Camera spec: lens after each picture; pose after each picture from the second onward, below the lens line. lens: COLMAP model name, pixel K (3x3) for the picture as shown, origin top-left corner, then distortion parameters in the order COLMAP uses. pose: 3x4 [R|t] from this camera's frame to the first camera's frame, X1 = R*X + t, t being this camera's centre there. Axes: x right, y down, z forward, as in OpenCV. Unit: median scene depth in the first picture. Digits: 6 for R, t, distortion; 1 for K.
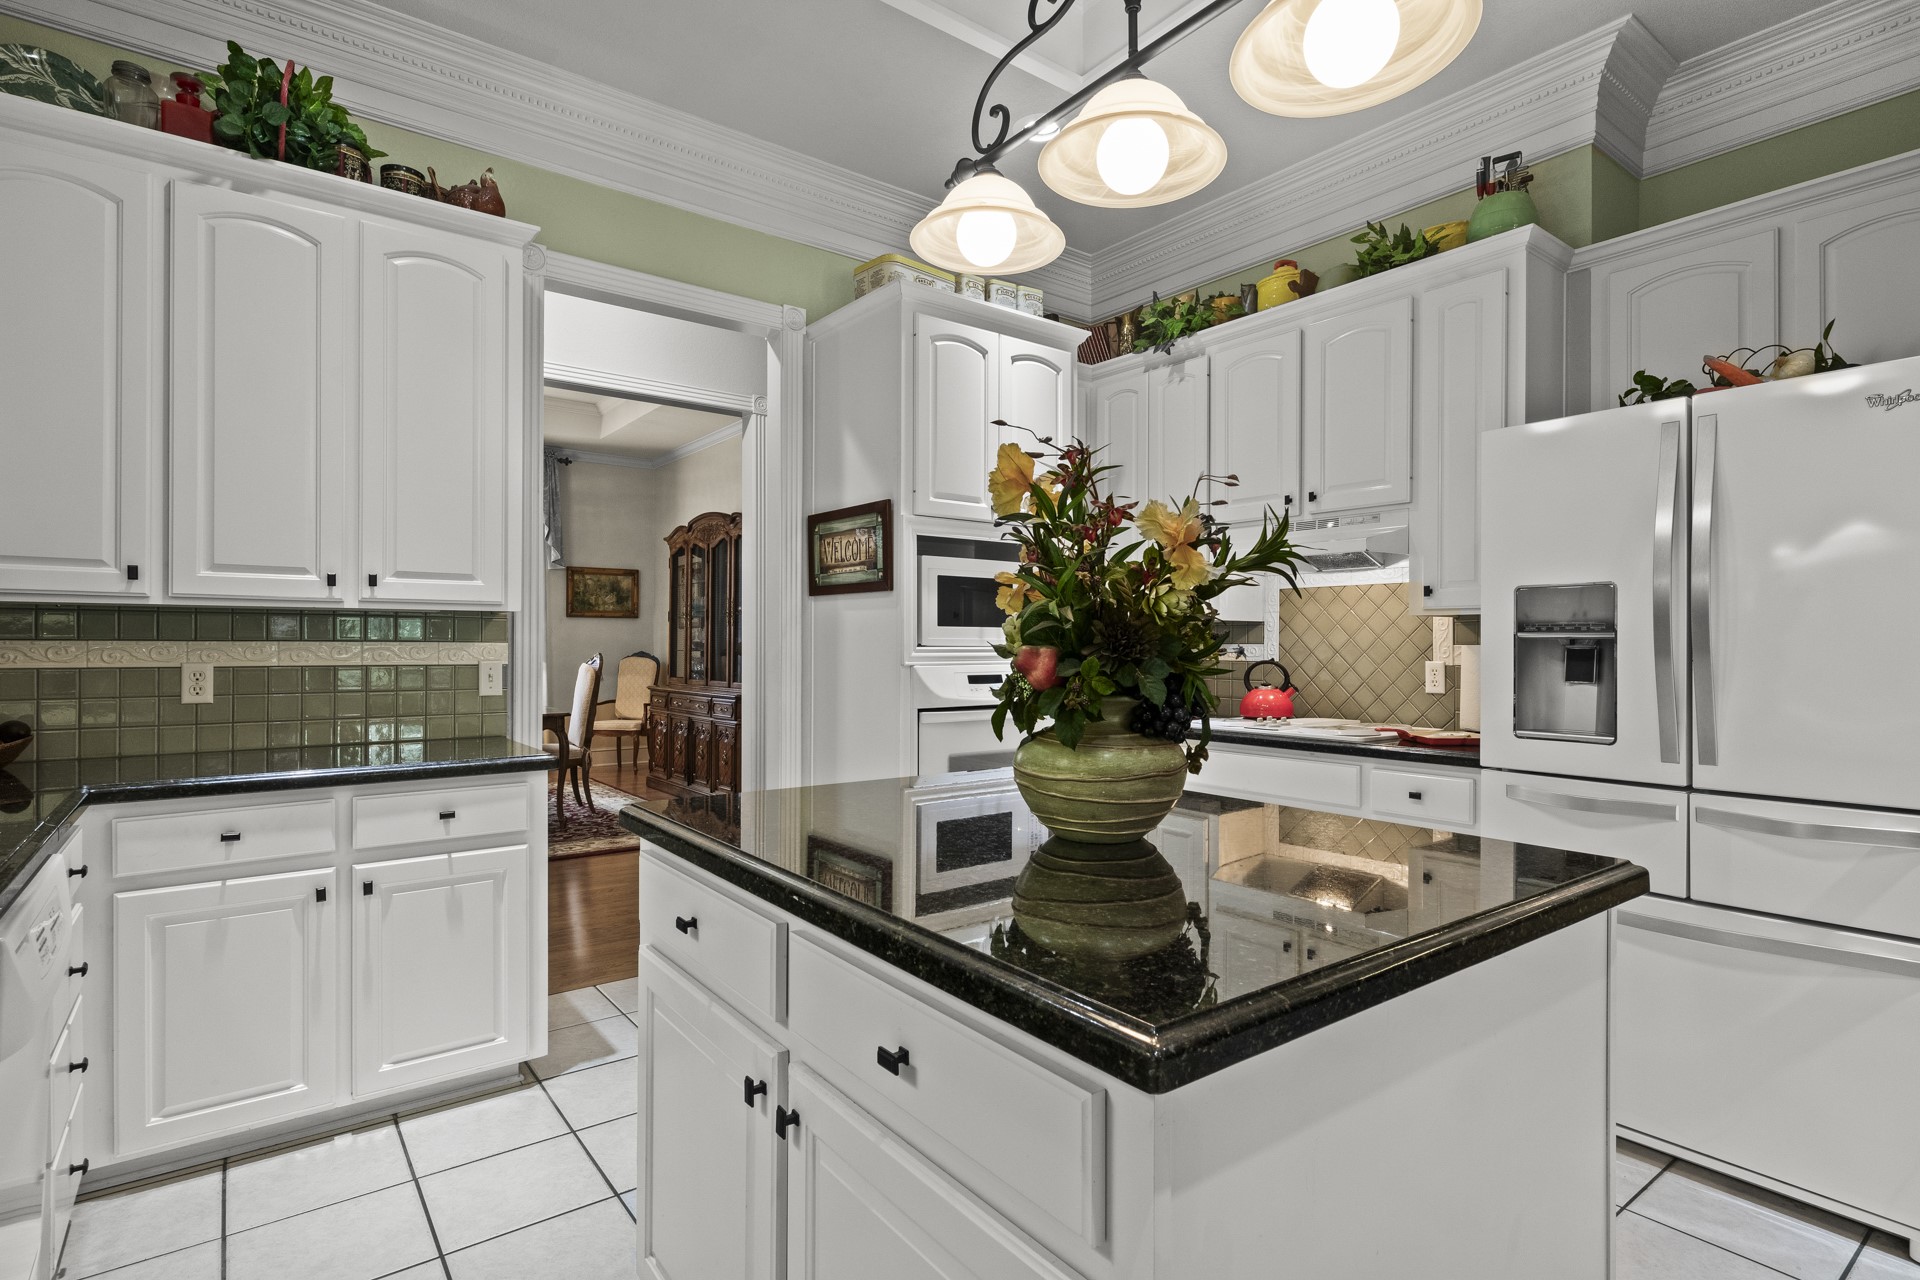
lens RADIAL K [[948.6, 0, 962.7], [0, 948.6, 634.8], [0, 0, 1]] dist [0.003765, -0.002233]
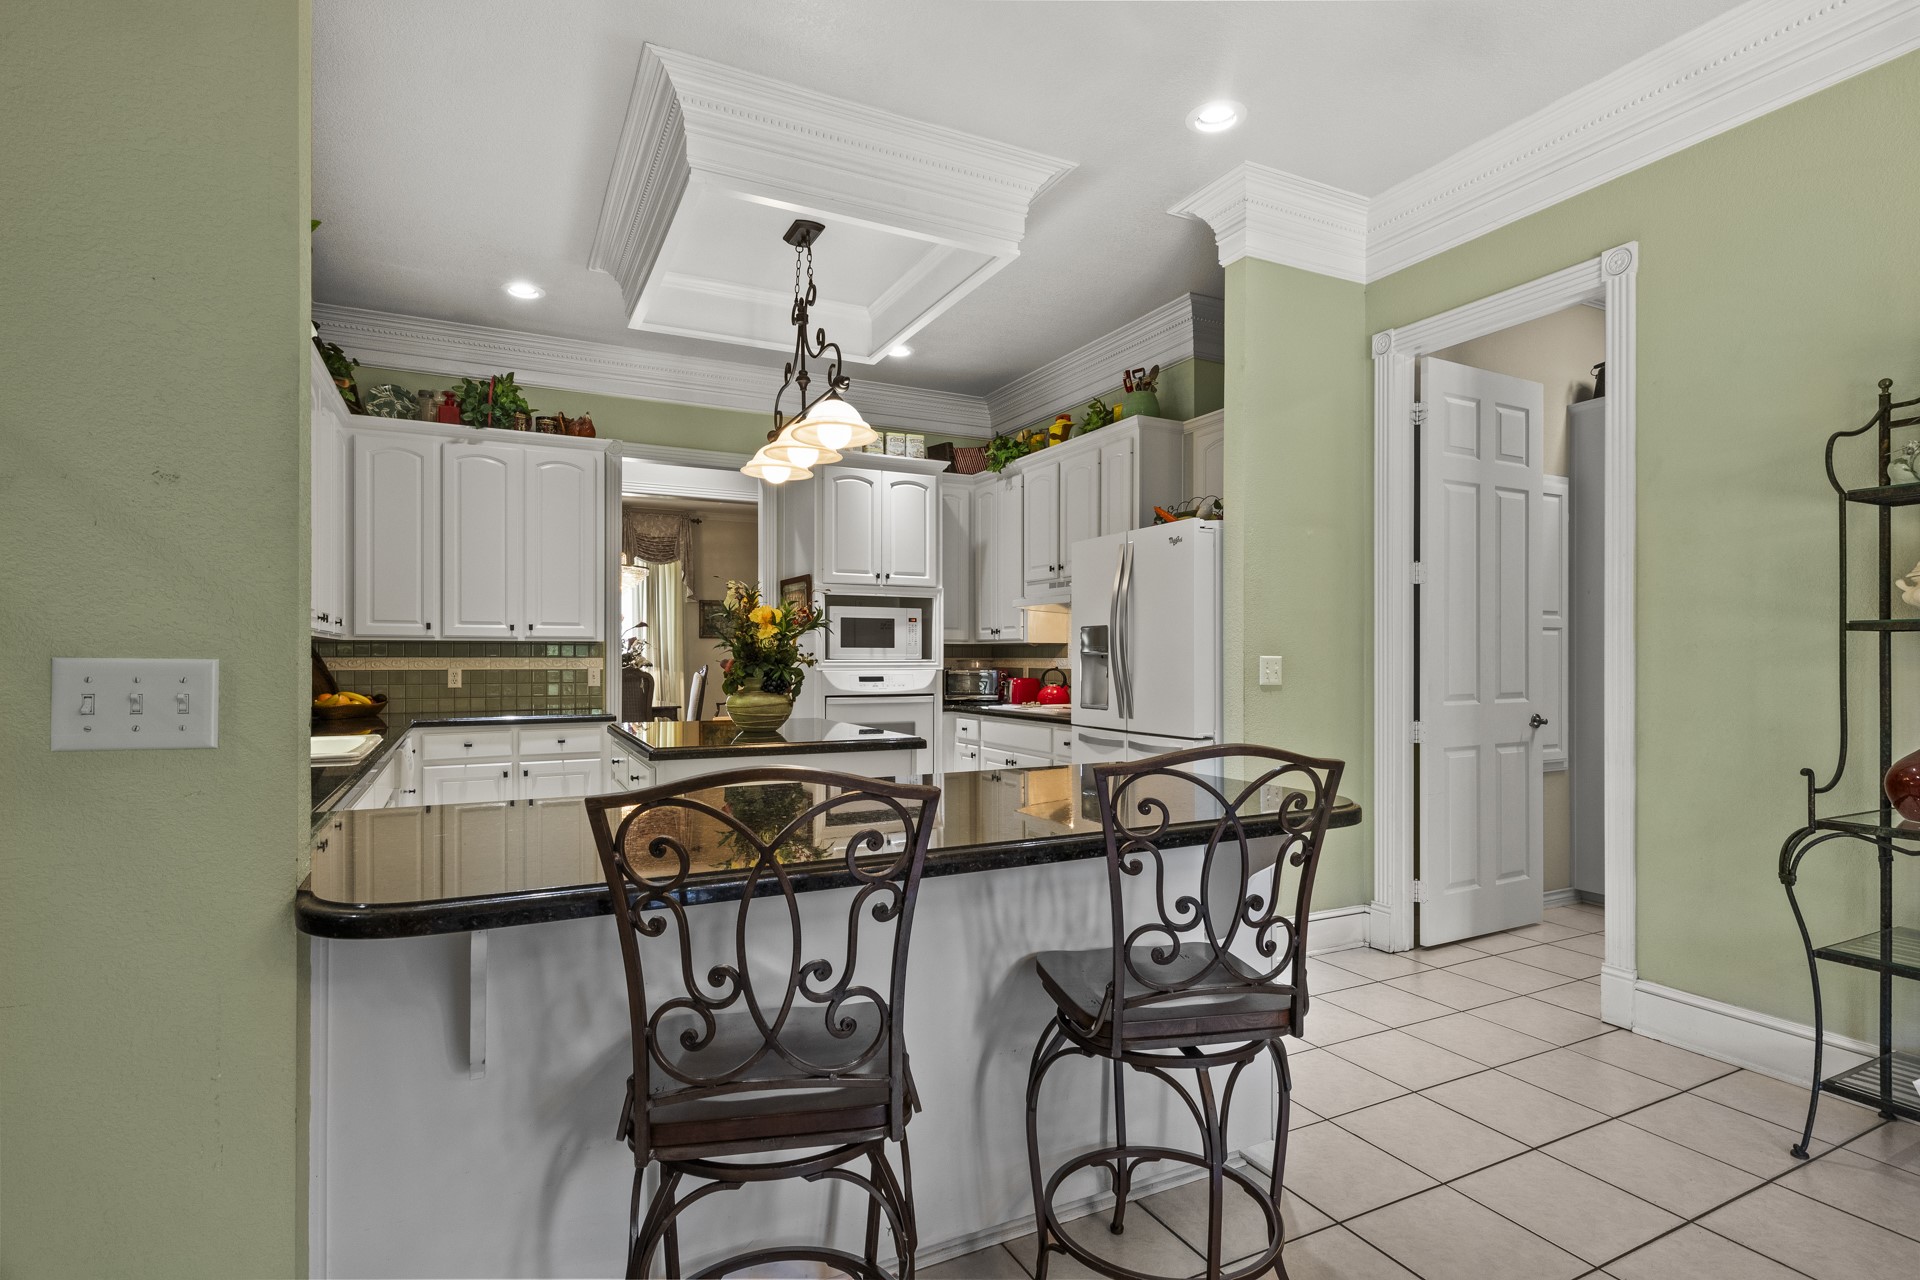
lens RADIAL K [[948.6, 0, 964.5], [0, 948.6, 649.7], [0, 0, 1]] dist [0.003765, -0.002233]
pose [[0.983194, -0.003431, -0.182533, 0.604179], [0.003573, 0.999994, 0.000446, -0.006293], [0.182531, -0.001091, 0.983200, -0.755424]]
